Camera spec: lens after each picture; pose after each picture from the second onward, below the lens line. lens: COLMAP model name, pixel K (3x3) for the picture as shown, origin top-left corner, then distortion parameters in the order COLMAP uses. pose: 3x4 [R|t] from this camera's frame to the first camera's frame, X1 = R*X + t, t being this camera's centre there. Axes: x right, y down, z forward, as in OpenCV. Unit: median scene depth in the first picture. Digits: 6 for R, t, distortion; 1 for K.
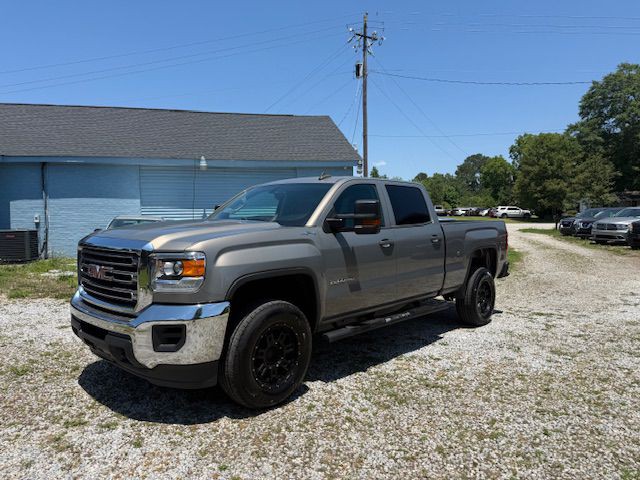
lens RADIAL K [[449.0, 0, 320.0], [0, 449.0, 235.9], [0, 0, 1]] dist [0.036004, -0.044108]
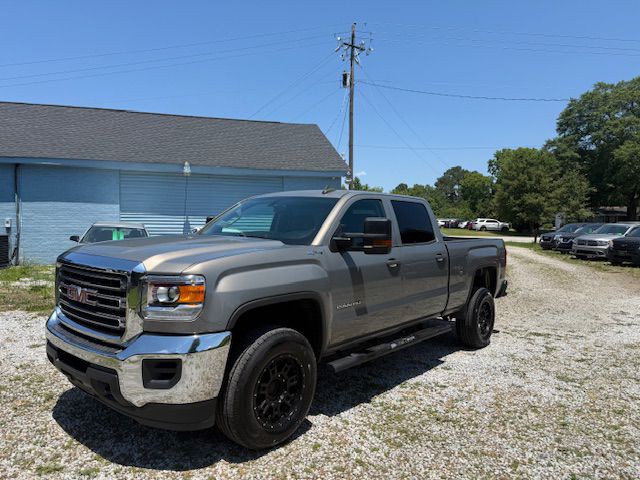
lens RADIAL K [[449.0, 0, 321.6], [0, 449.0, 240.2], [0, 0, 1]] dist [0.036004, -0.044108]
pose [[0.998624, 0.020529, 0.048259, -0.016119], [-0.020139, 0.999761, -0.008548, -0.007171], [-0.048423, 0.007565, 0.998798, 0.023874]]
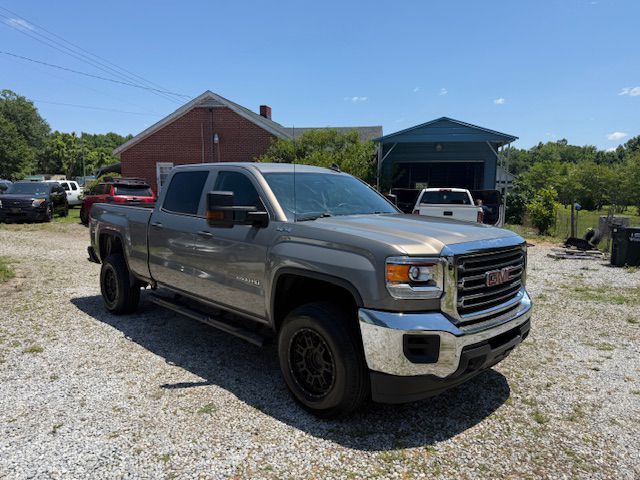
lens RADIAL K [[449.0, 0, 316.9], [0, 449.0, 239.6], [0, 0, 1]] dist [0.036004, -0.044108]
pose [[0.054482, -0.103480, 0.993138, -0.368294], [0.027070, 0.994403, 0.102127, -0.025852], [-0.998148, 0.021320, 0.056979, 0.341485]]
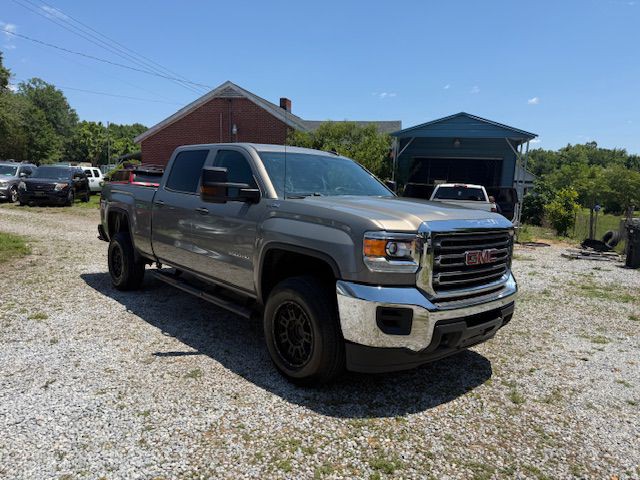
lens RADIAL K [[449.0, 0, 317.0], [0, 449.0, 242.3], [0, 0, 1]] dist [0.036004, -0.044108]
pose [[0.100388, -0.114793, 0.988304, -0.374560], [-0.003697, 0.993272, 0.115746, -0.014872], [-0.994942, -0.015273, 0.099288, 0.322203]]
